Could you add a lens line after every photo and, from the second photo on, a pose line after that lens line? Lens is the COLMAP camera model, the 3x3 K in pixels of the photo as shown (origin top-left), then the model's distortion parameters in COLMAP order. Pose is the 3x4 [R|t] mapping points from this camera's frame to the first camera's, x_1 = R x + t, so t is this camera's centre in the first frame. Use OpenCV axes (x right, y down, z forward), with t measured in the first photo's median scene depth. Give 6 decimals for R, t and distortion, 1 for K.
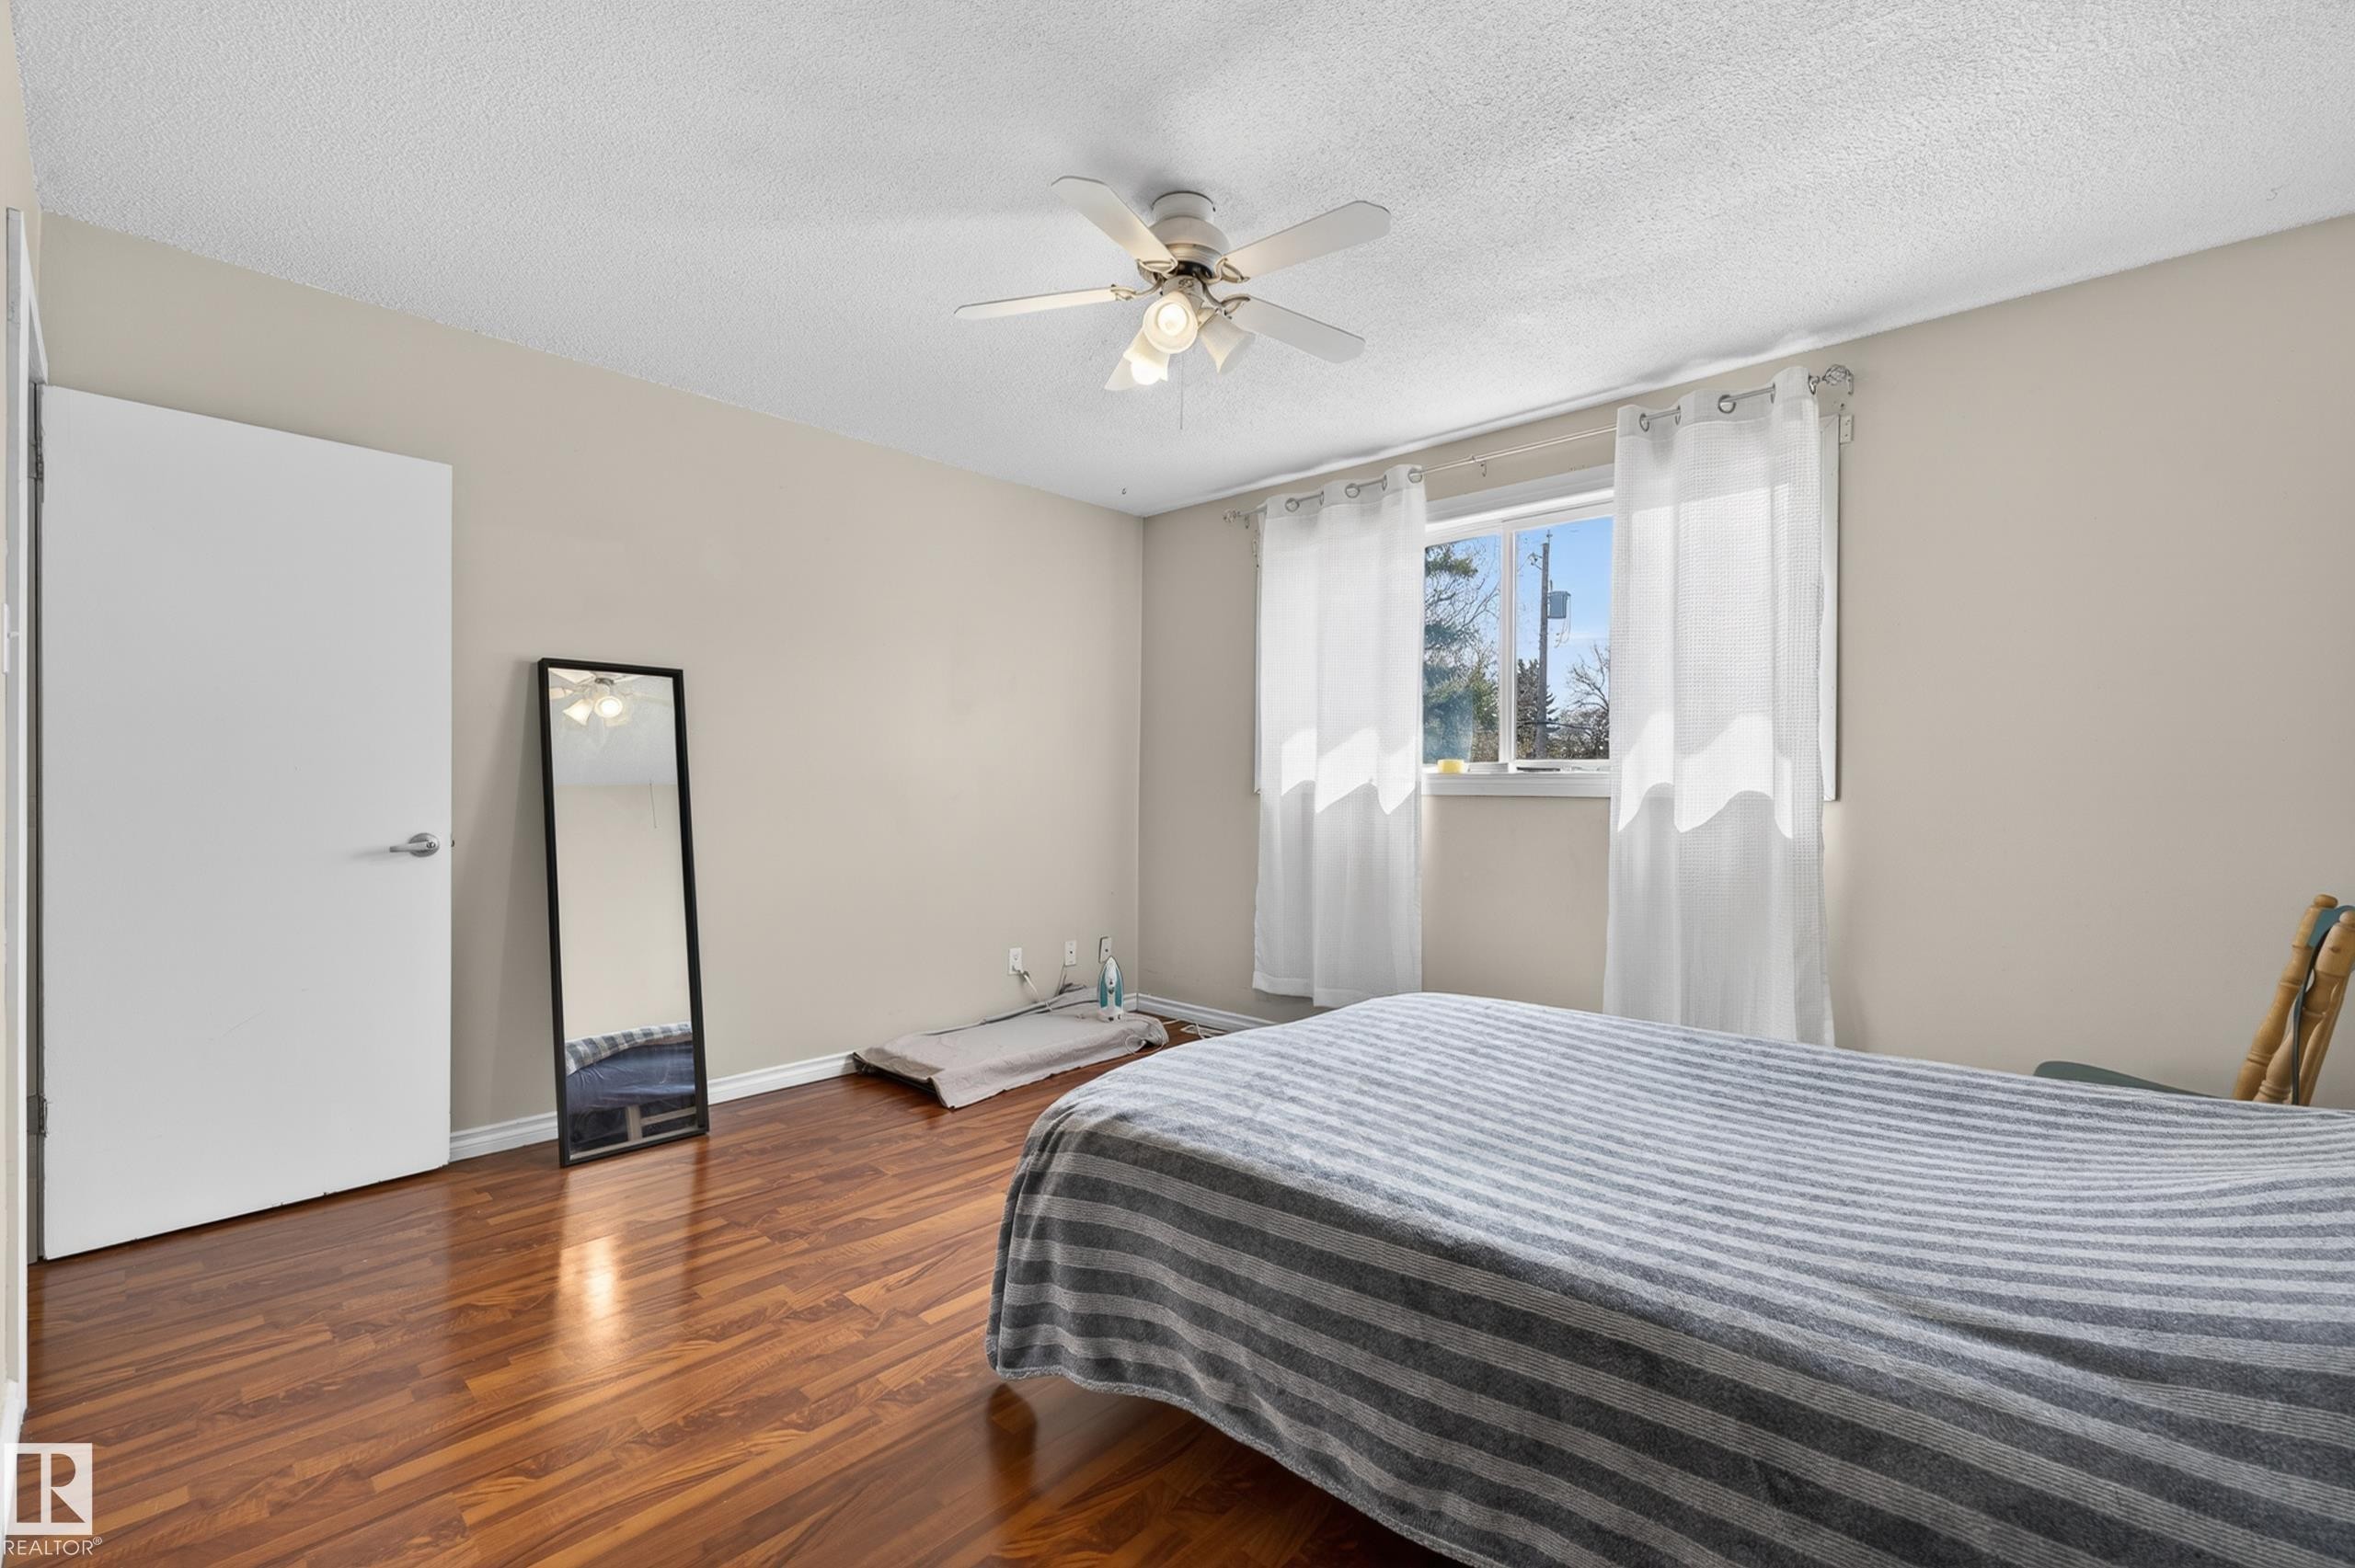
lens RADIAL K [[973.1, 0, 1177.5], [0, 973.1, 784.0], [0, 0, 1]] dist [0.000163, -0.000184]
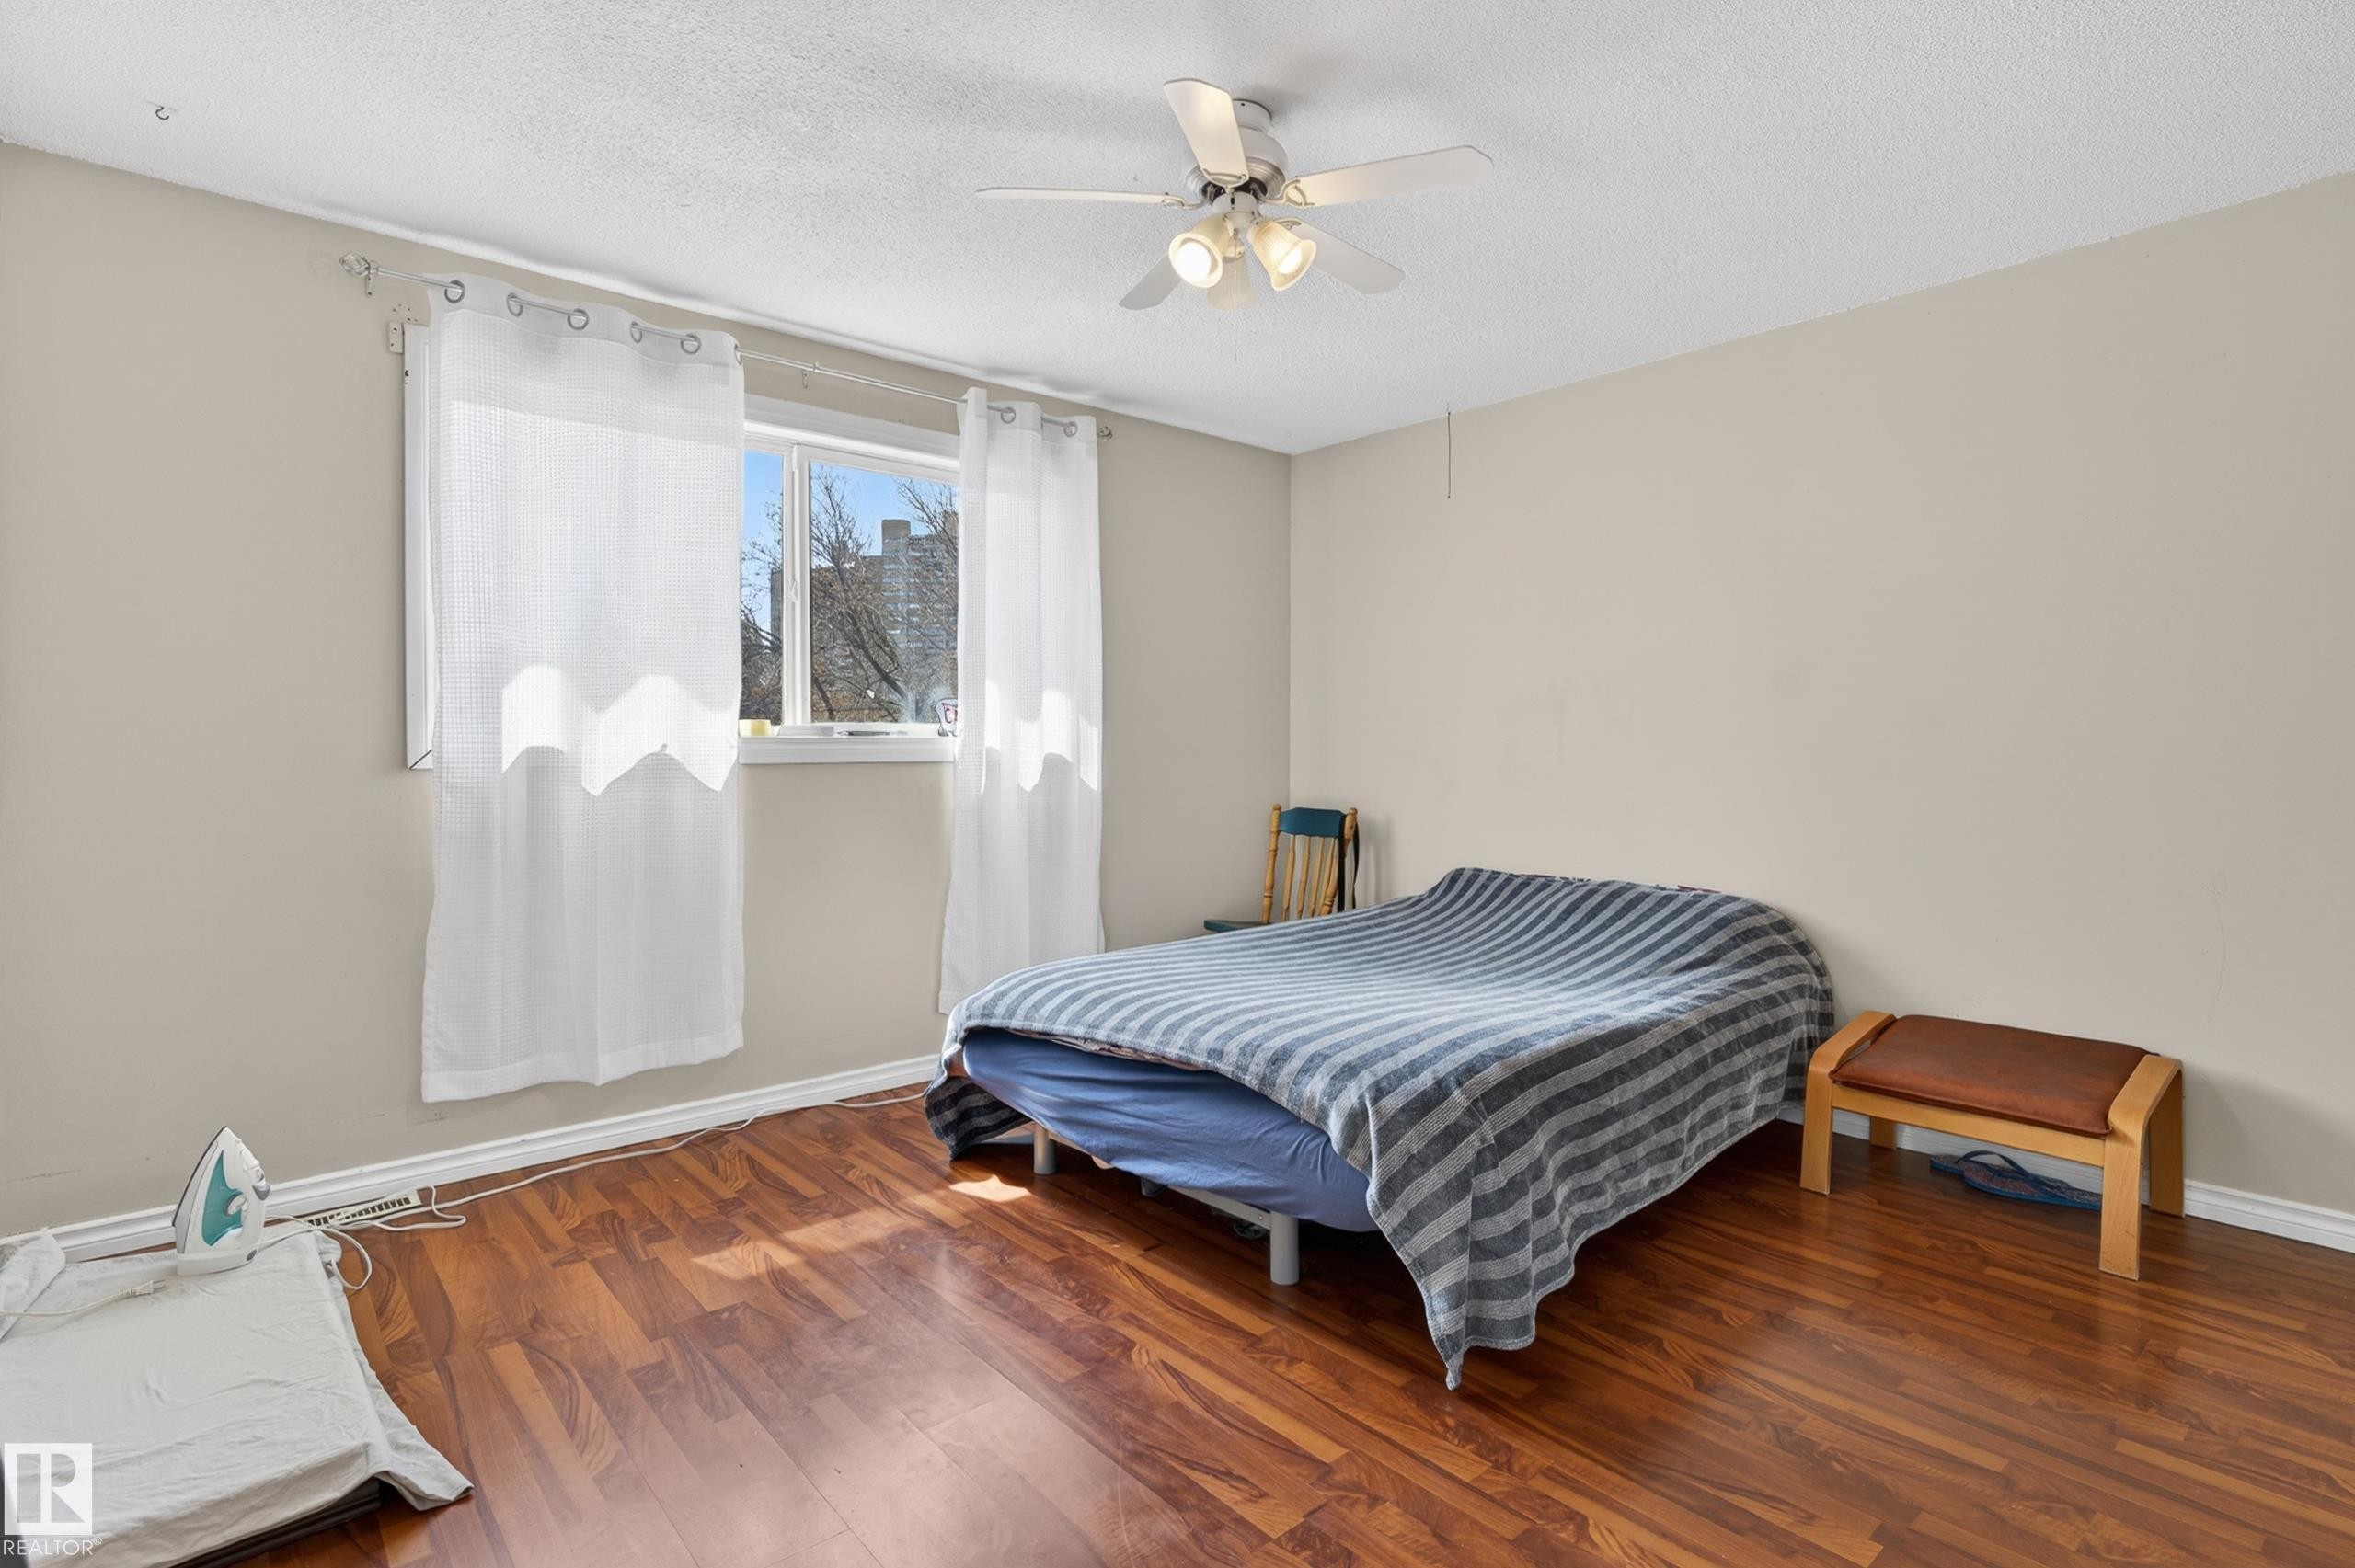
lens RADIAL K [[1140.7, 0, 1168.1], [0, 1140.7, 751.6], [0, 0, 1]] dist [0.000038, 0.000036]
pose [[0.115497, -0.011062, 0.993246, -0.628123], [0.002425, 0.999938, 0.010855, -0.008534], [-0.993305, 0.001155, 0.115517, 0.557047]]
